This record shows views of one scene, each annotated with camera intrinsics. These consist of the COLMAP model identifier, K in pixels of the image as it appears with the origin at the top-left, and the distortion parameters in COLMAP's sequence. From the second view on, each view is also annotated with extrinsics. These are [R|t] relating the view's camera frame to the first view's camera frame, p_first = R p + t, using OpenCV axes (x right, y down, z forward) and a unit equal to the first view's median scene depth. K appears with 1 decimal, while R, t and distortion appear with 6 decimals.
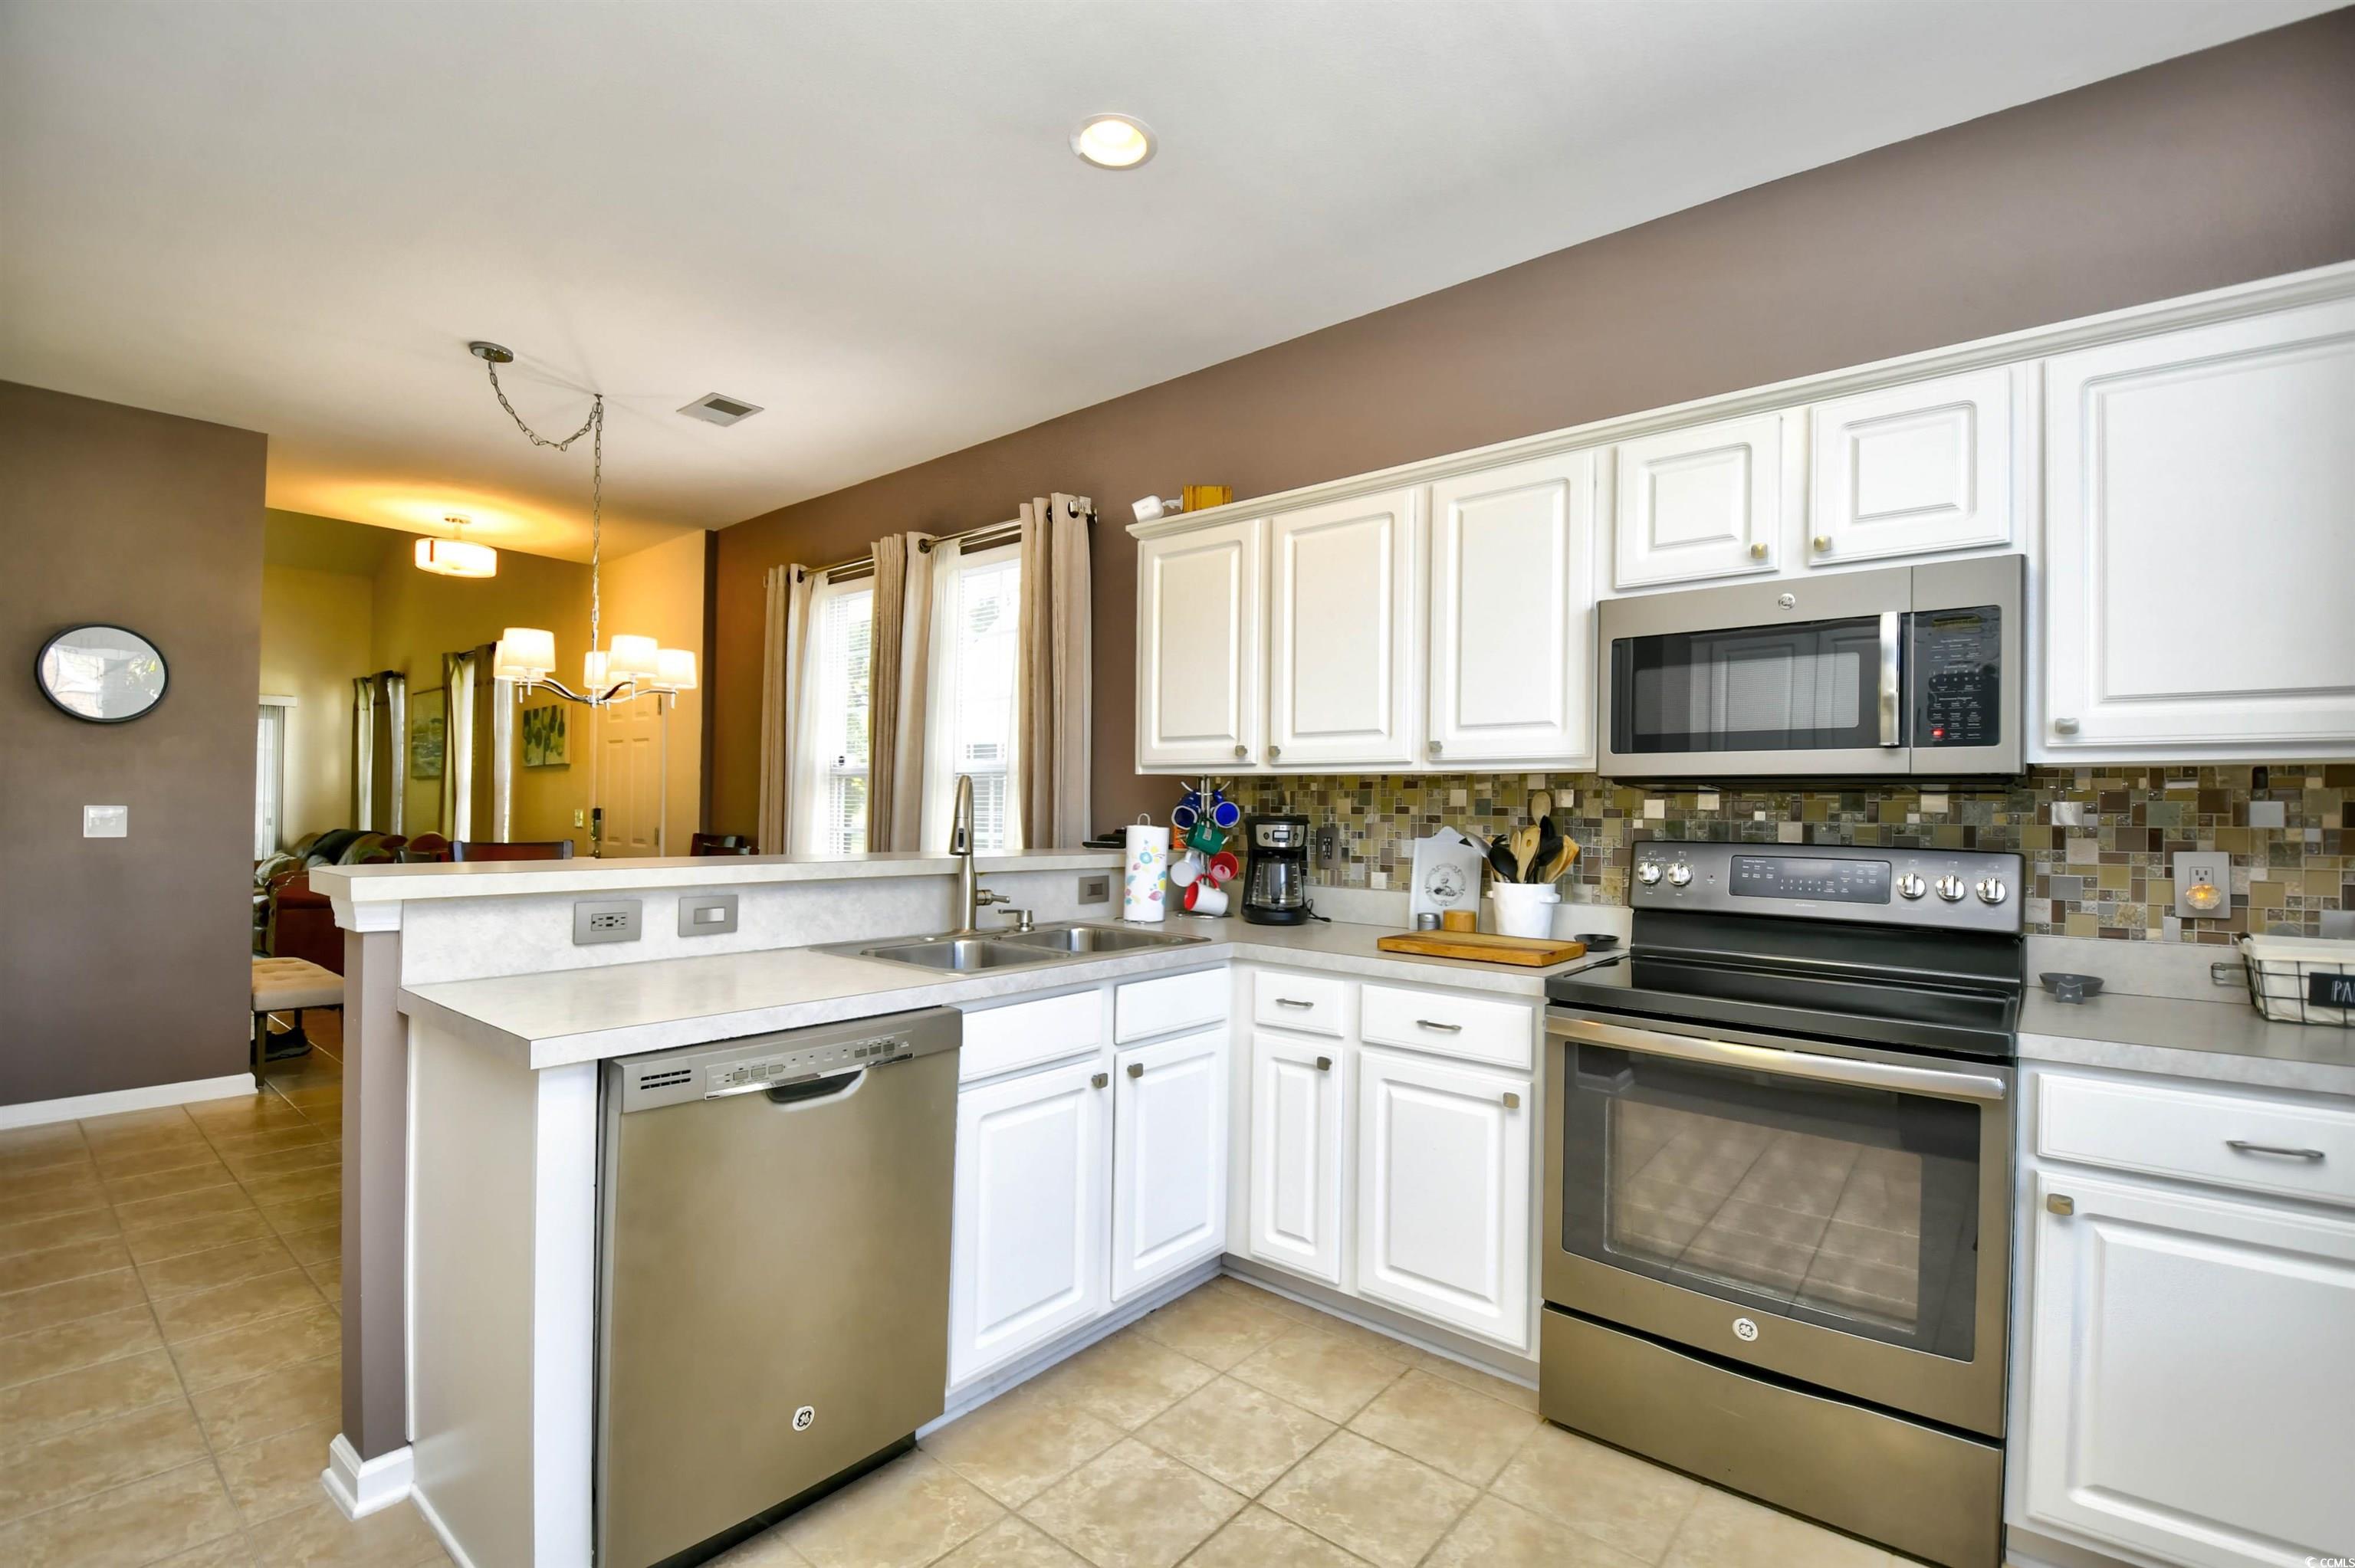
lens RADIAL K [[1051.4, 0, 1174.3], [0, 1051.4, 805.3], [0, 0, 1]] dist [0.002355, -0.004222]
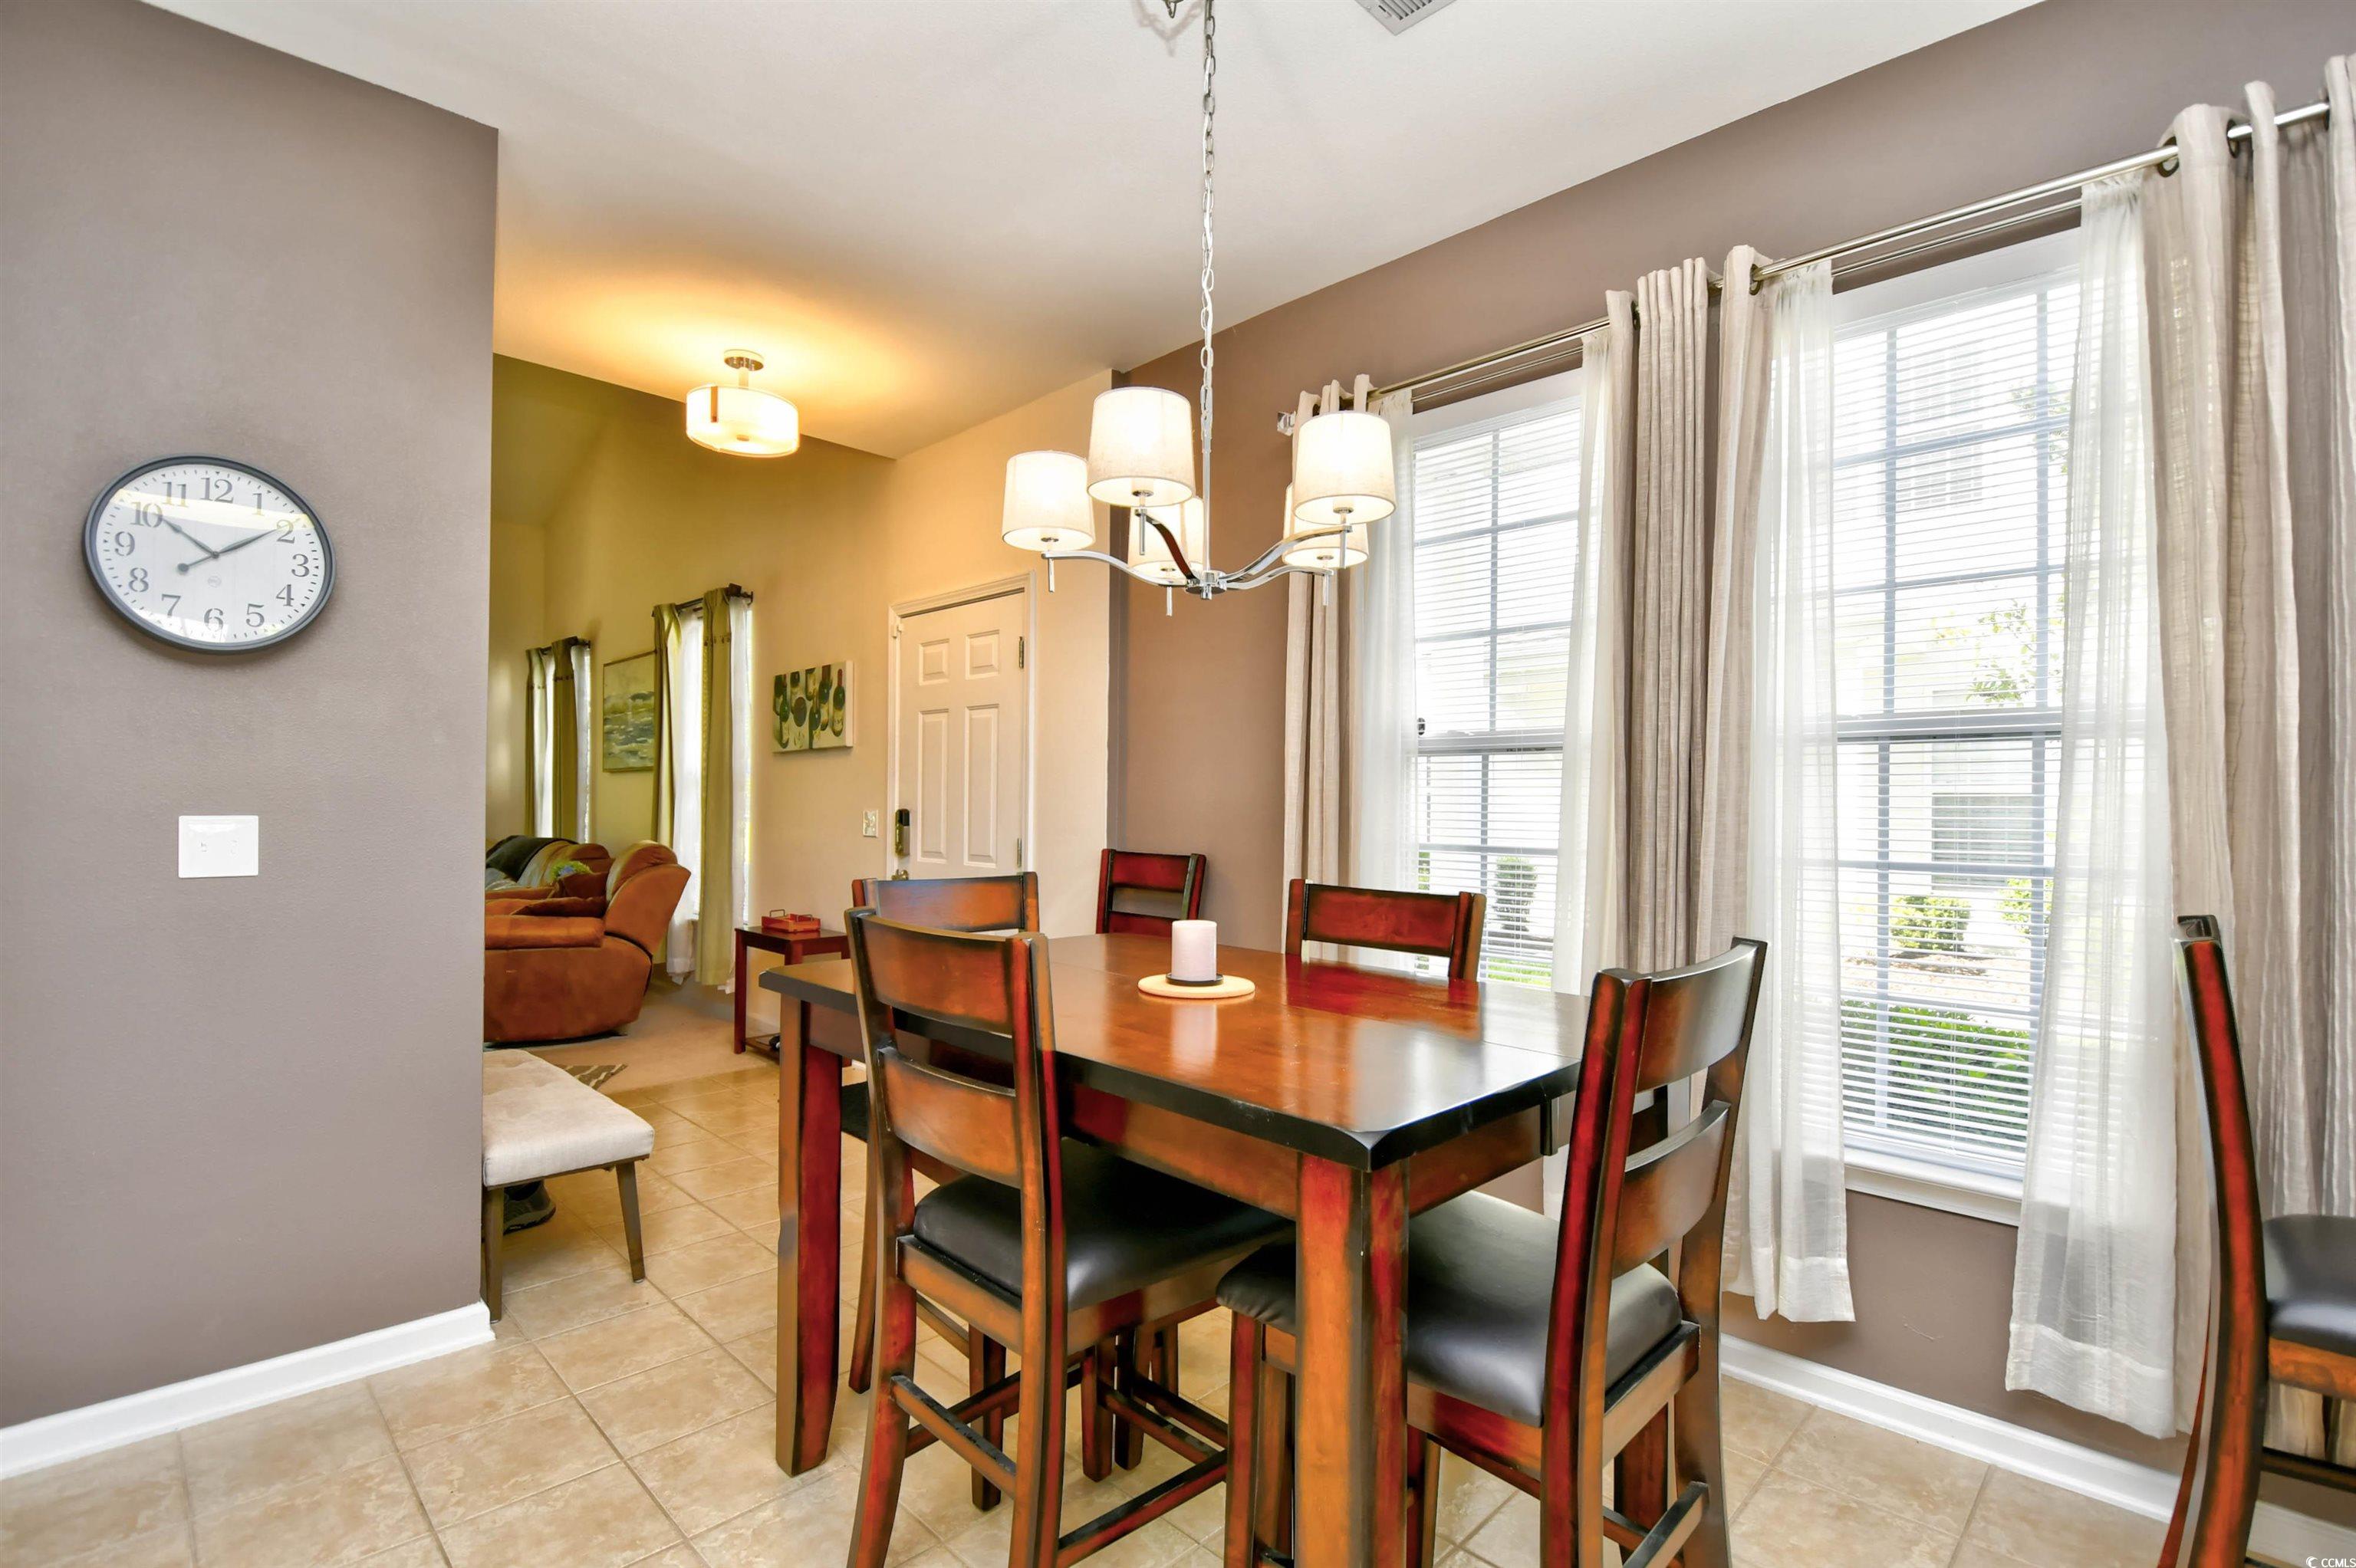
lens RADIAL K [[1051.8, 0, 1172.1], [0, 1051.8, 795.5], [0, 0, 1]] dist [0.002355, -0.004222]
pose [[0.997137, -0.007633, -0.075235, -0.291464], [0.007422, 0.999968, -0.003084, -0.002578], [0.075256, 0.002516, 0.997161, 0.295827]]
